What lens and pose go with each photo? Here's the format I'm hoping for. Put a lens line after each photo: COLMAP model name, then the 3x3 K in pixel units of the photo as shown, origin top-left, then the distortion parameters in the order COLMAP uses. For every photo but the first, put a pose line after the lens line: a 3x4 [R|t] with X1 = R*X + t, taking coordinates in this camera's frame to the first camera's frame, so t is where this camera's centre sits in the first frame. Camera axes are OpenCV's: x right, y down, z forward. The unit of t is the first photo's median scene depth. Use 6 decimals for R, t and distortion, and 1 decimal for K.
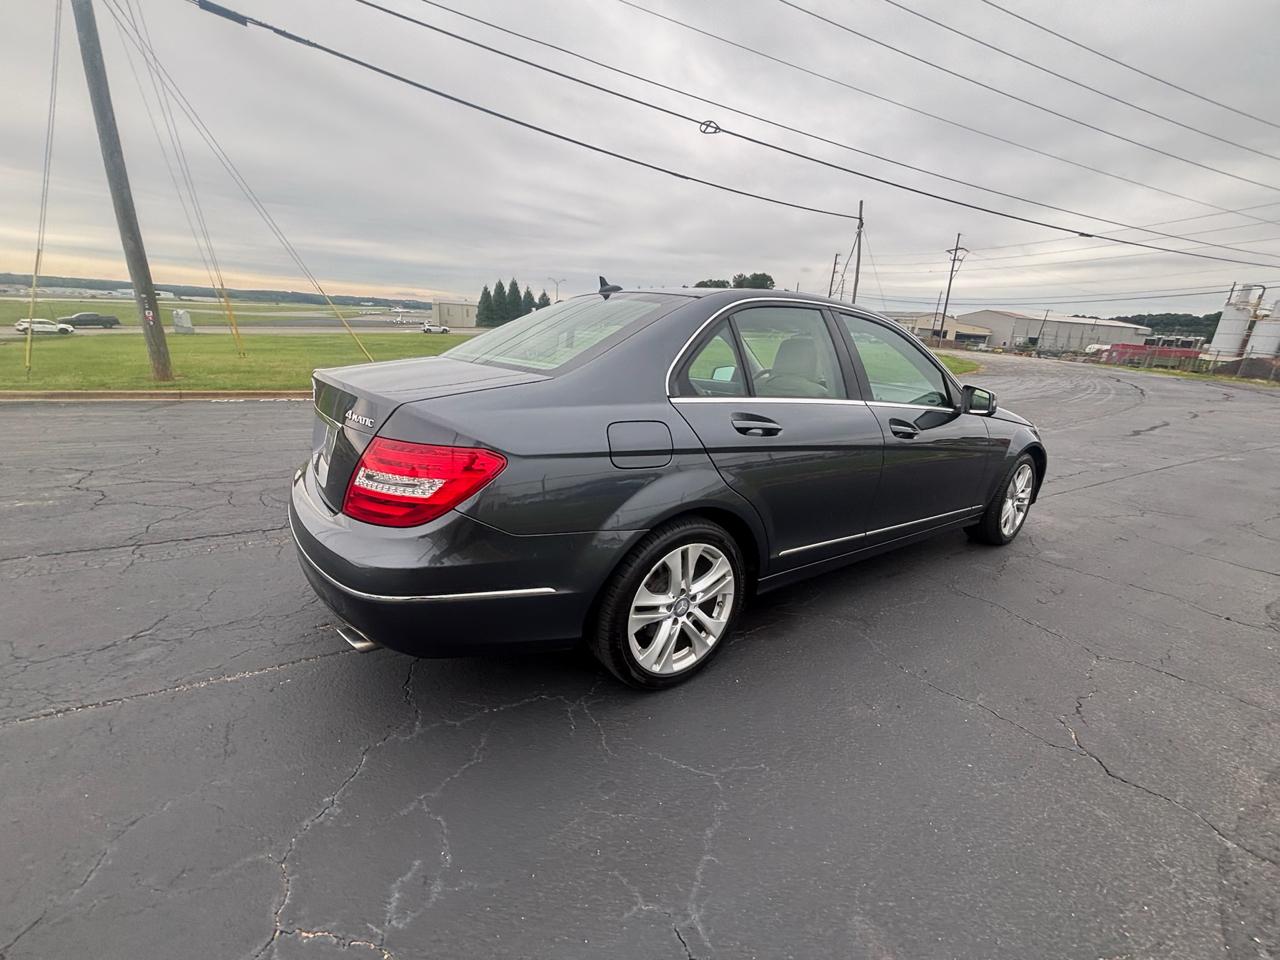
lens RADIAL K [[515.7, 0, 638.5], [0, 515.7, 477.8], [0, 0, 1]] dist [-0.003335, 0.002486]
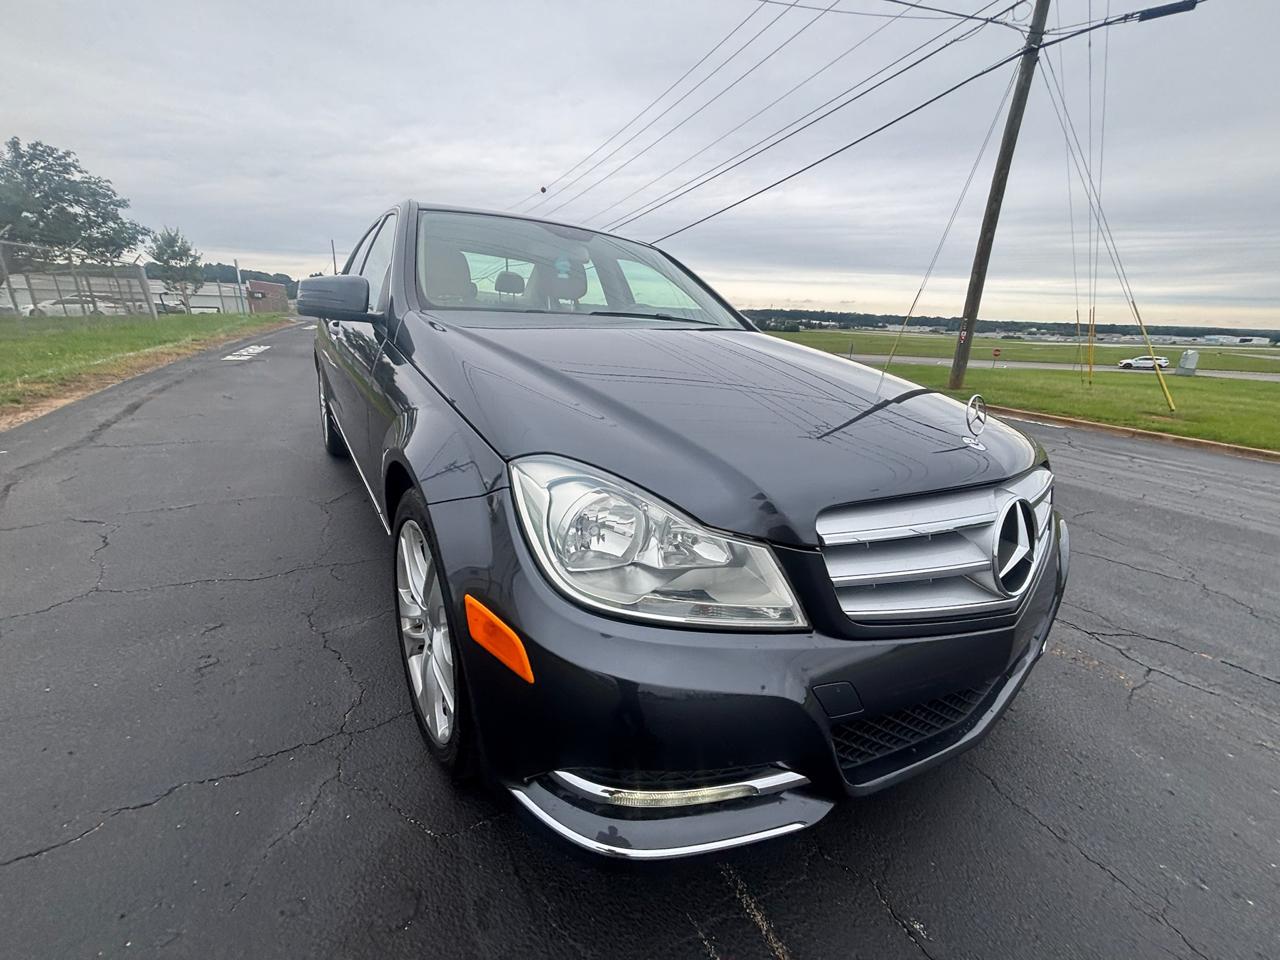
lens RADIAL K [[515.7, 0, 639.1], [0, 515.7, 477.5], [0, 0, 1]] dist [-0.003335, 0.002486]
pose [[-0.010632, 0.246251, -0.969148, 0.167458], [-0.327908, 0.914750, 0.236026, -0.027798], [0.944650, 0.320301, 0.071022, 0.174765]]
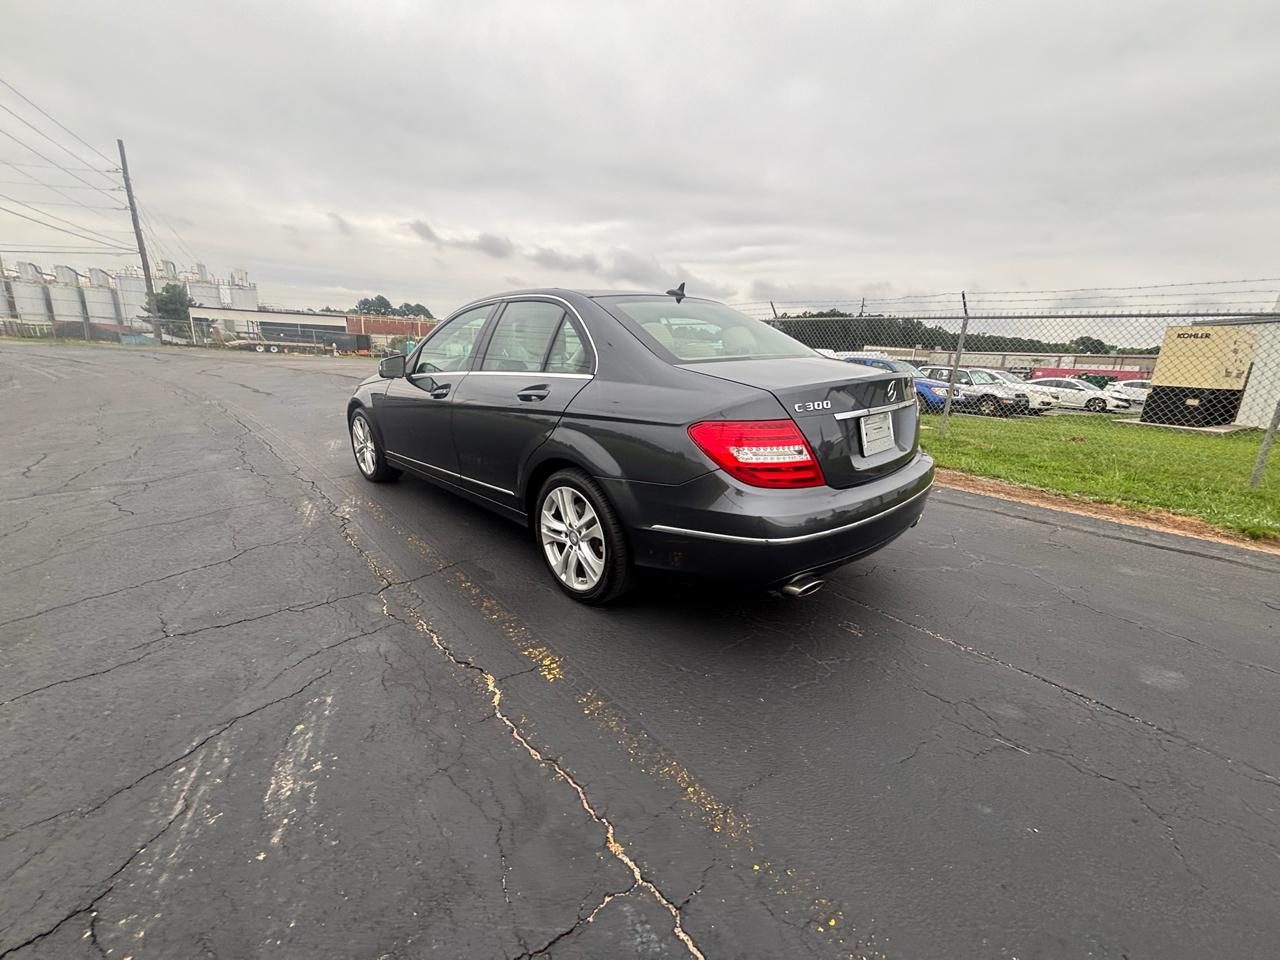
lens RADIAL K [[515.7, 0, 639.3], [0, 515.7, 477.6], [0, 0, 1]] dist [-0.003335, 0.002486]
pose [[-0.168666, -0.301072, 0.938567, -0.144082], [0.235003, 0.912466, 0.334931, -0.044479], [-0.957249, 0.277057, -0.083149, 0.146108]]
